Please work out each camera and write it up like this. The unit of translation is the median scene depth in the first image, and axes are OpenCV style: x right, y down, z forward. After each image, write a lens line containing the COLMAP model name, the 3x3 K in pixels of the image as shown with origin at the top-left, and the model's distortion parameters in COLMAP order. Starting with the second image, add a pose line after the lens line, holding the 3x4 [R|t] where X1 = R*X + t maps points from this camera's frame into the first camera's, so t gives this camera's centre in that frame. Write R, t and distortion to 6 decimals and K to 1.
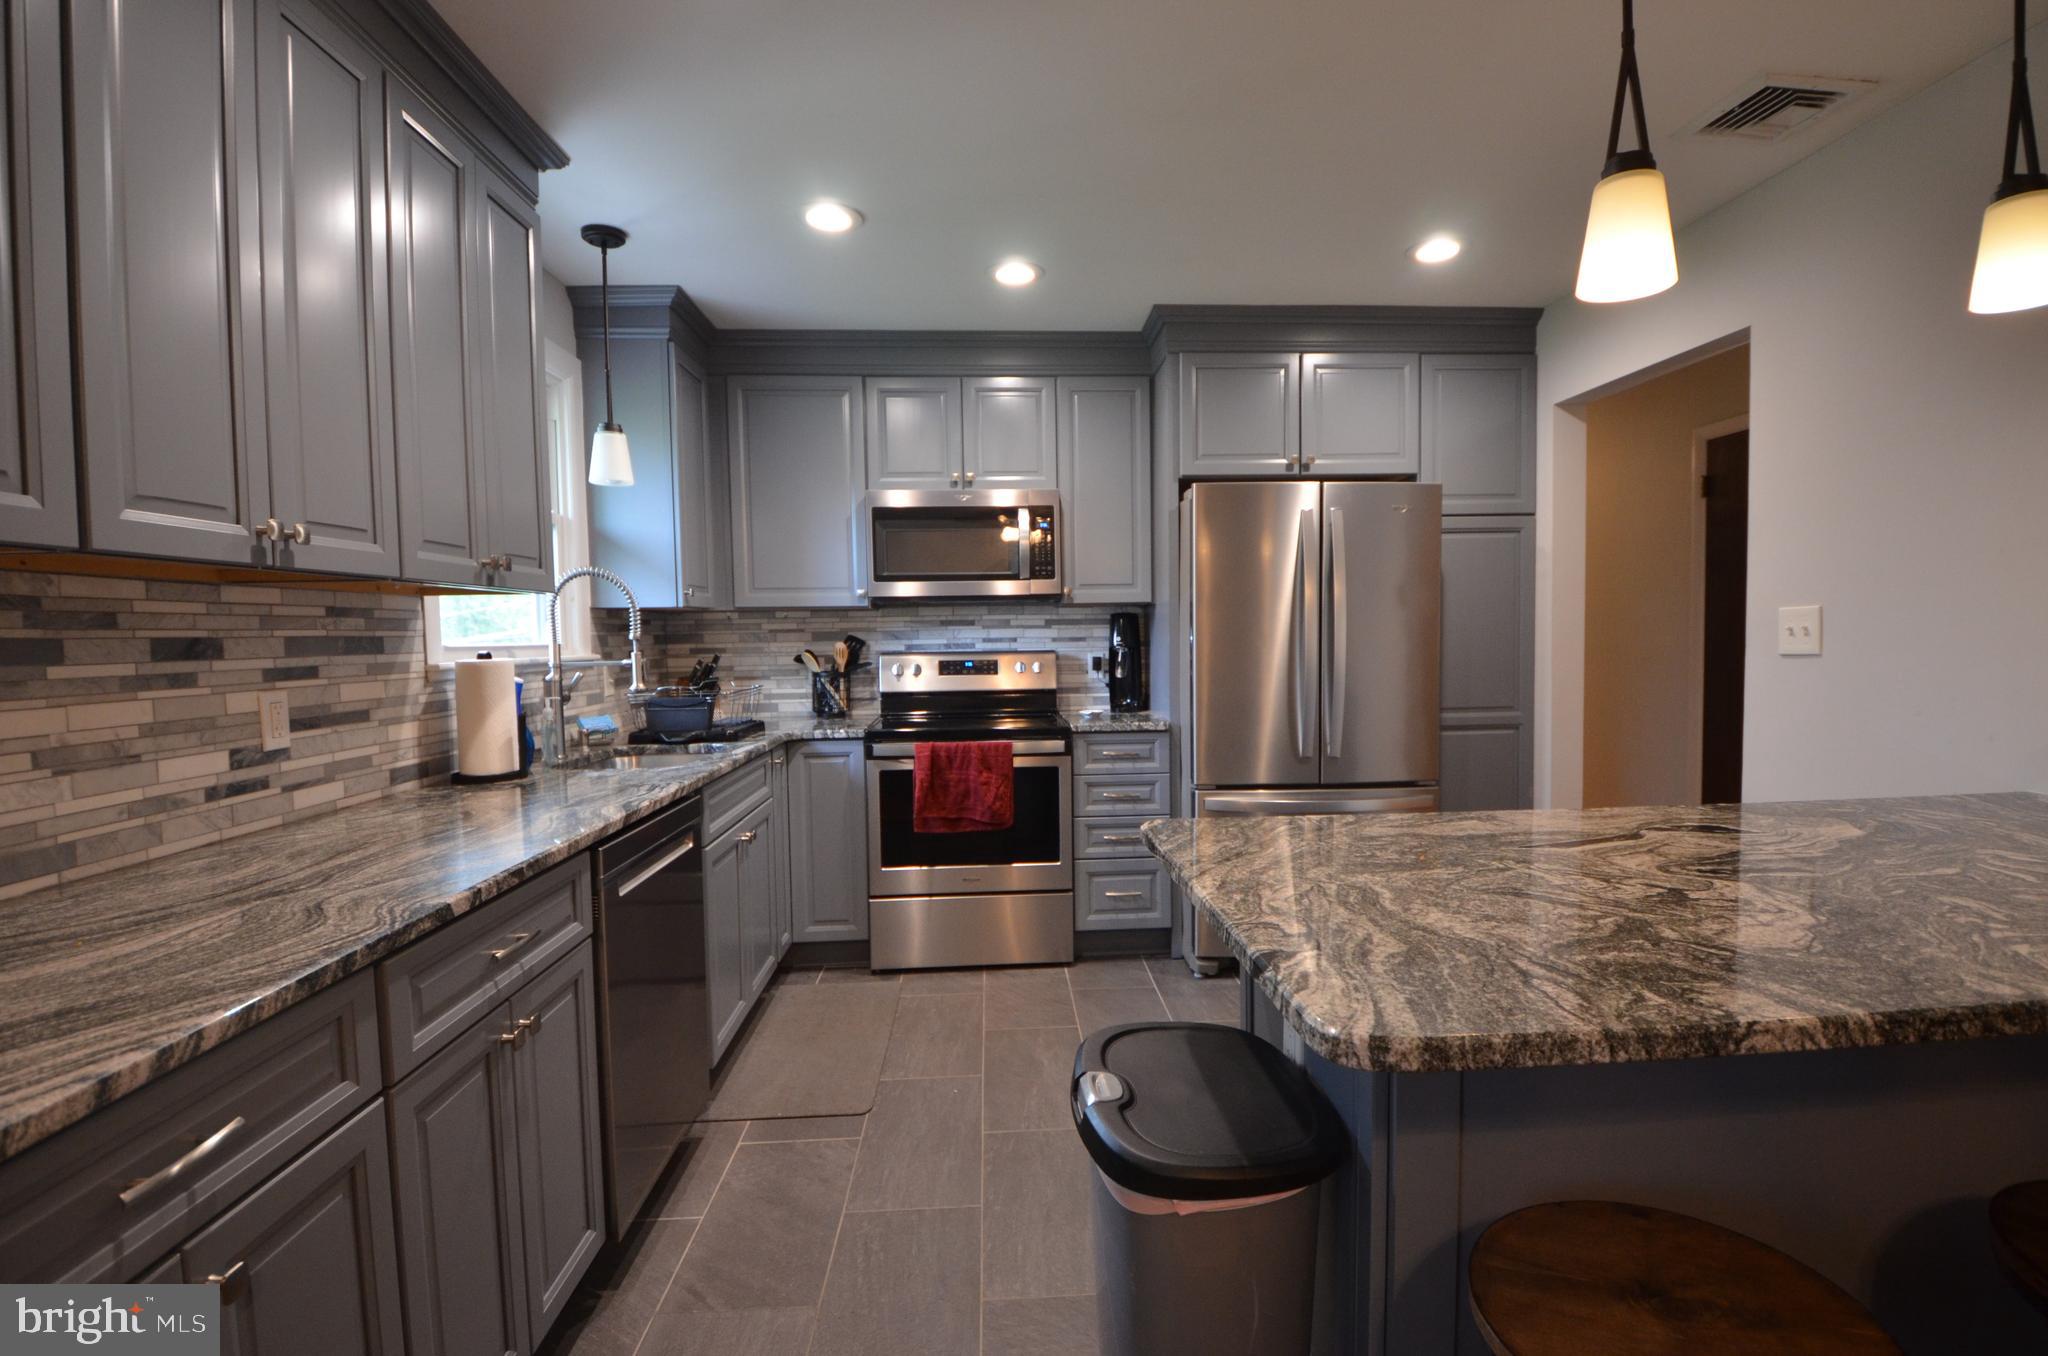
lens RADIAL K [[935.0, 0, 1059.0], [0, 935.0, 678.9], [0, 0, 1]] dist [0.000768, -0.016937]
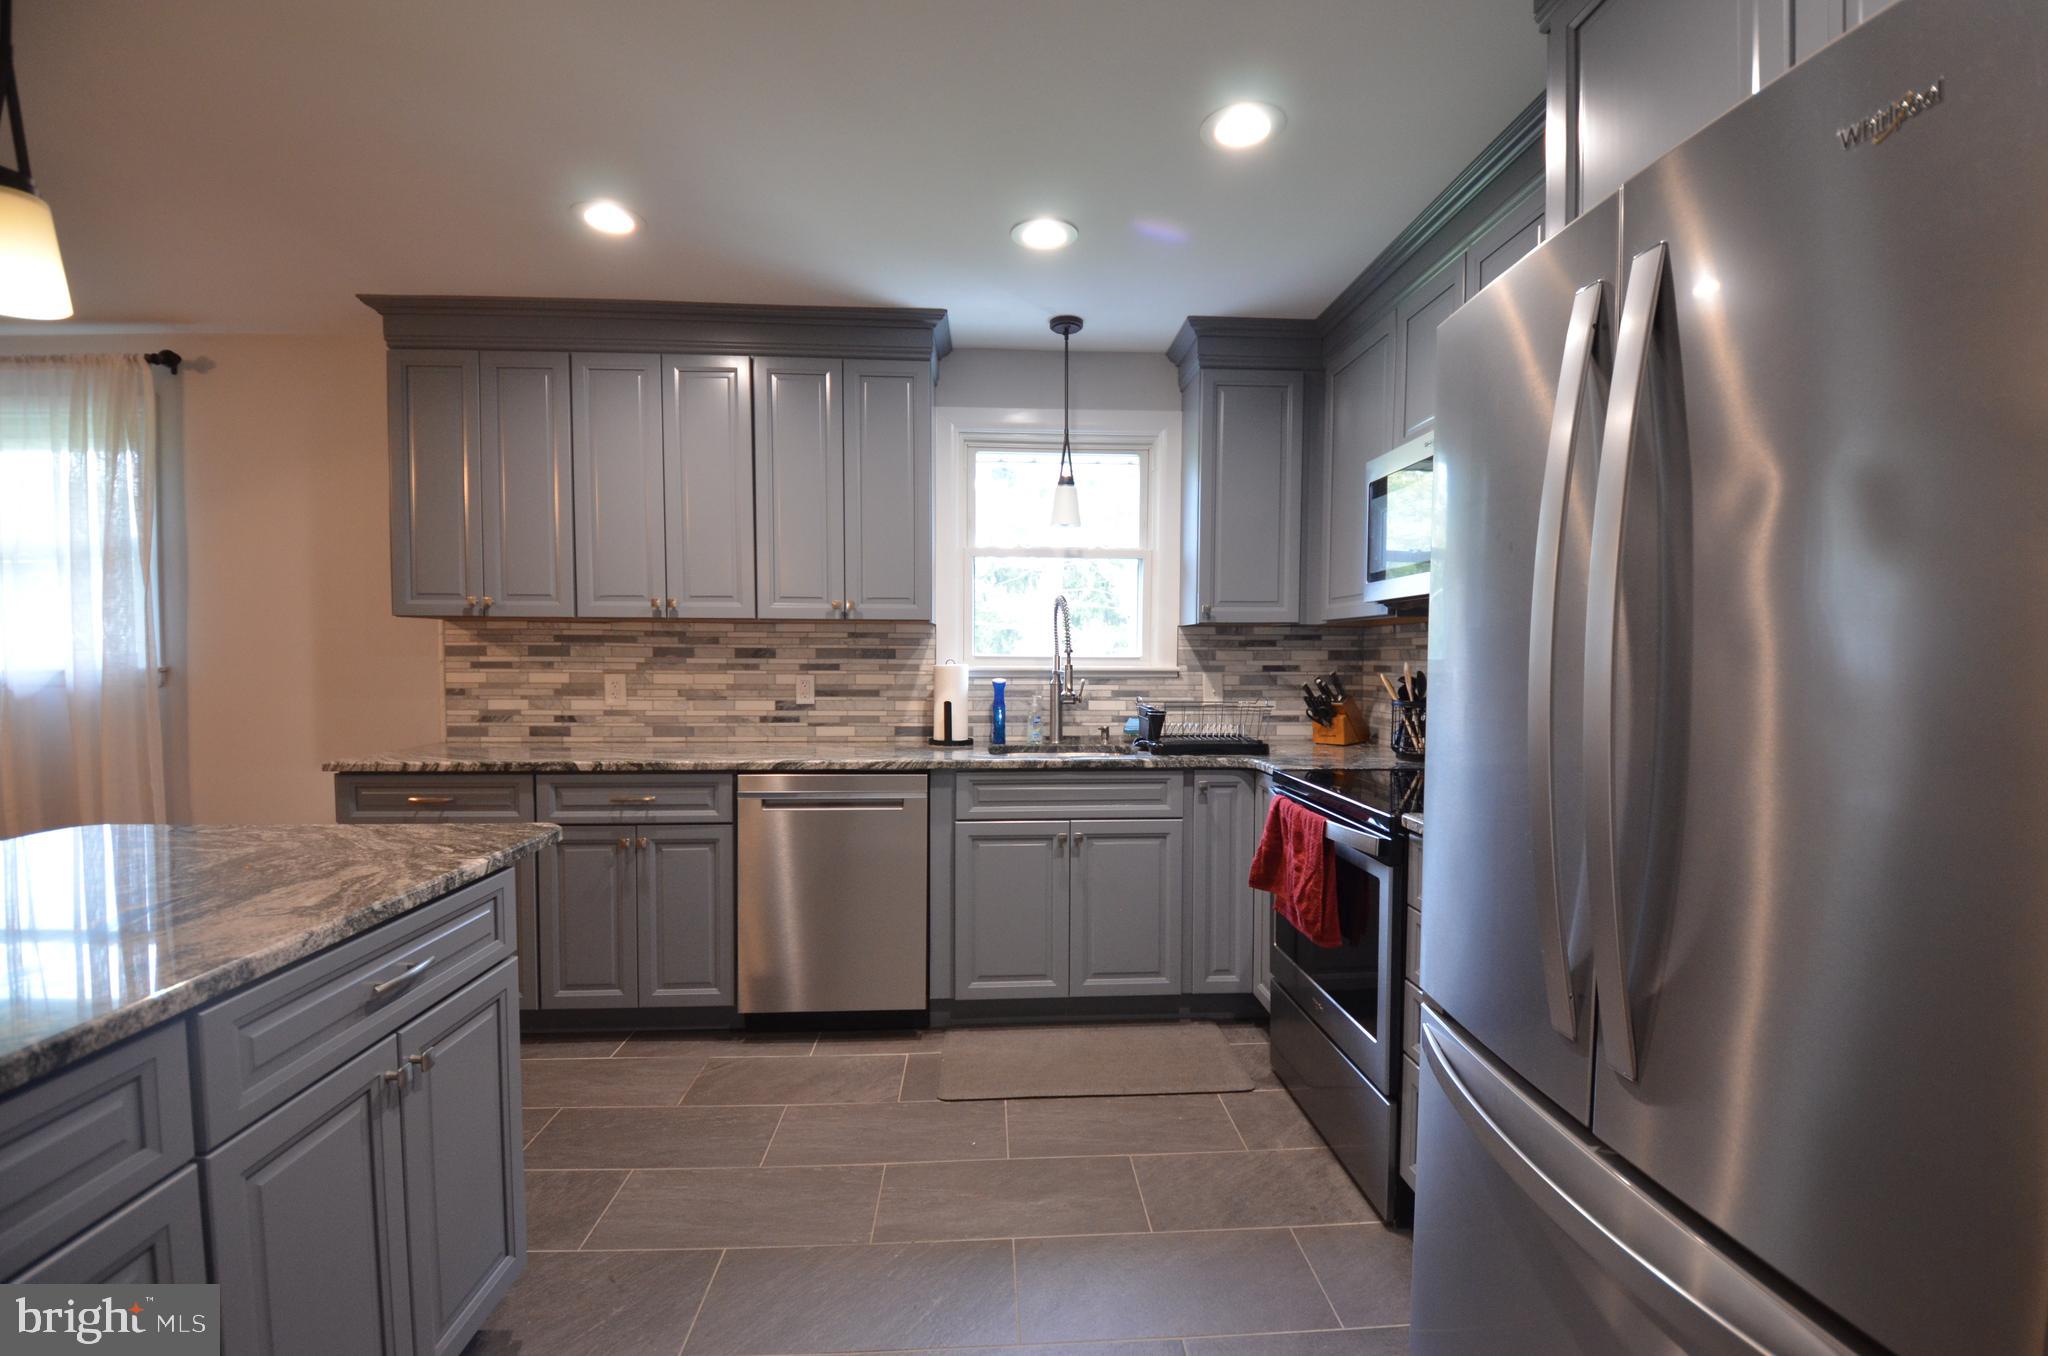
lens RADIAL K [[887.3, 0, 1023.0], [0, 887.3, 689.2], [0, 0, 1]] dist [0.002283, -0.016982]
pose [[-0.008853, 0.058759, -0.998233, 1.069369], [-0.053458, 0.996817, 0.059150, -0.094821], [0.998531, 0.053887, -0.005683, 1.475757]]
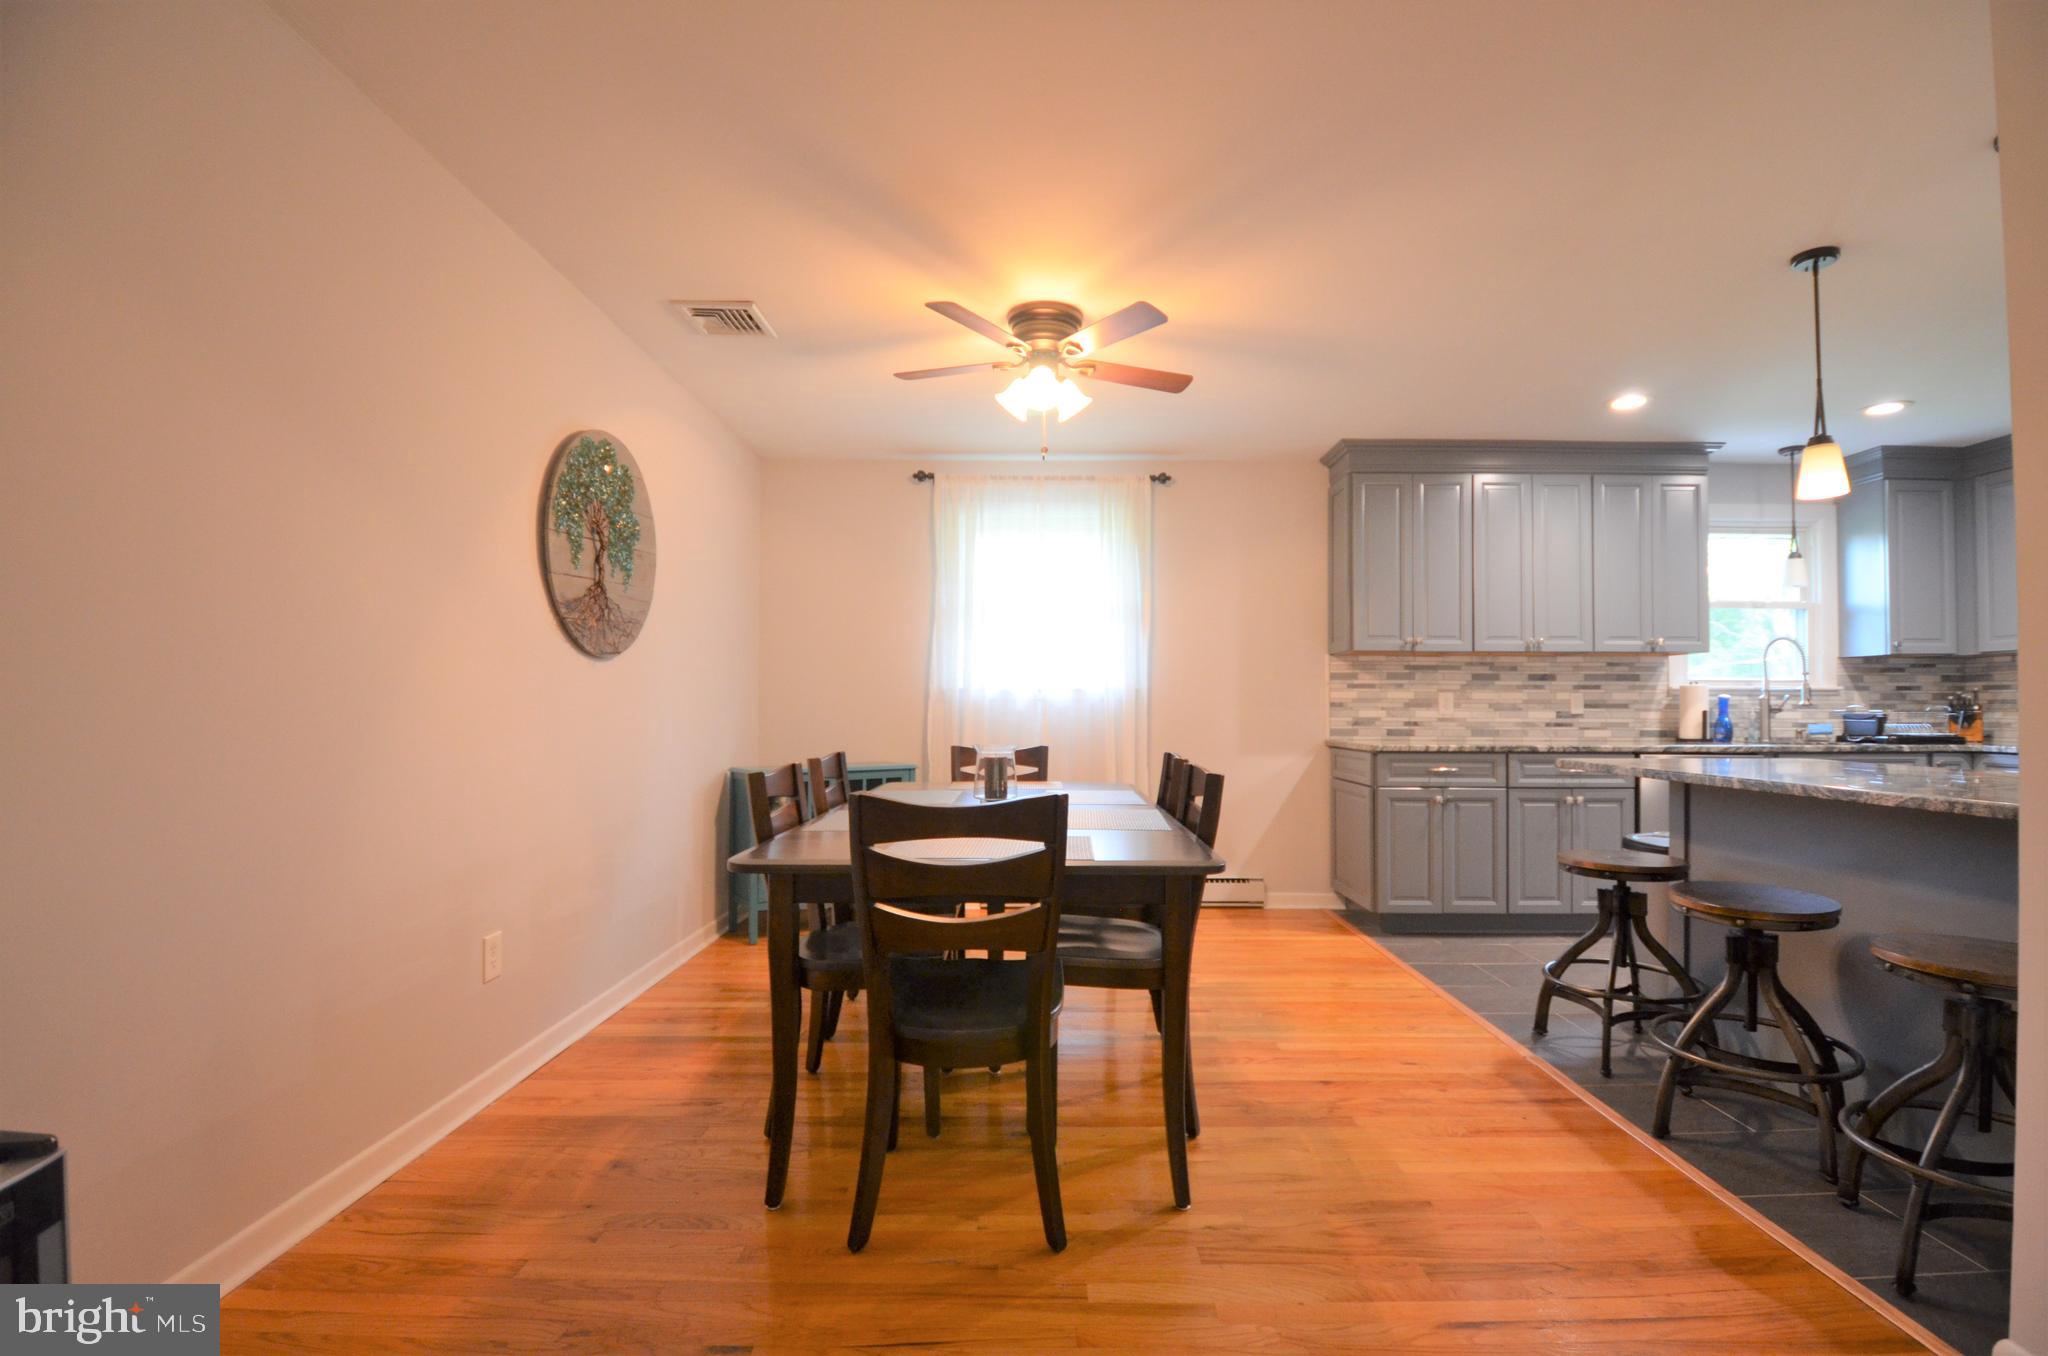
lens RADIAL K [[887.3, 0, 1023.0], [0, 887.3, 689.2], [0, 0, 1]] dist [0.002283, -0.016982]
pose [[-0.076952, 0.001163, -0.997034, 1.963199], [-0.050262, 0.998723, 0.005044, 0.072558], [0.995767, 0.050502, -0.076796, -0.472505]]
